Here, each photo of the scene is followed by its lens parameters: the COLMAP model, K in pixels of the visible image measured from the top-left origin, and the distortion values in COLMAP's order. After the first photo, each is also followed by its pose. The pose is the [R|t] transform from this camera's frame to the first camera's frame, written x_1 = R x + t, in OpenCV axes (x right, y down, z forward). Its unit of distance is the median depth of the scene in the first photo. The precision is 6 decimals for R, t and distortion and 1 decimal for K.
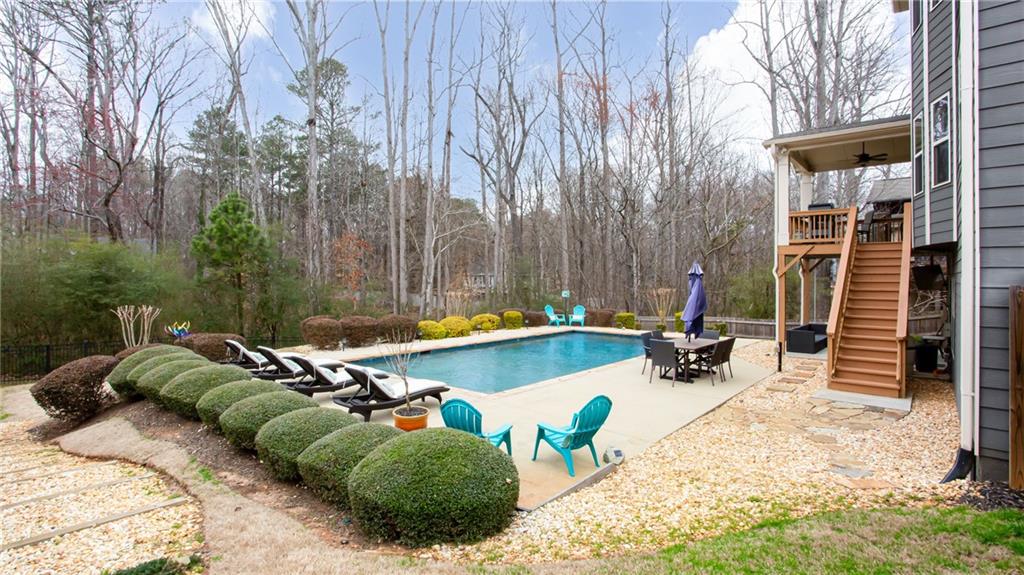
lens RADIAL K [[526.0, 0, 510.5], [0, 526.0, 285.4], [0, 0, 1]] dist [0.001704, -0.000375]
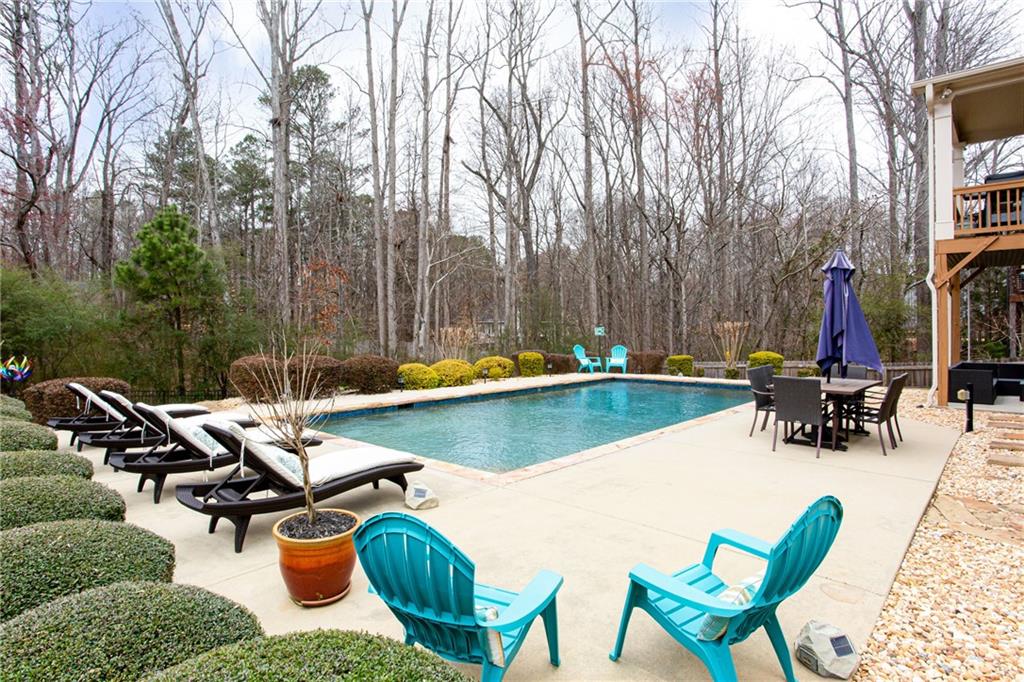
lens RADIAL K [[552.6, 0, 510.4], [0, 552.6, 336.6], [0, 0, 1]] dist [-0.000454, 0.003636]
pose [[0.999771, -0.007576, -0.020006, -0.006227], [0.007285, 0.999867, -0.014606, 0.028054], [0.020114, 0.014457, 0.999693, 0.163759]]
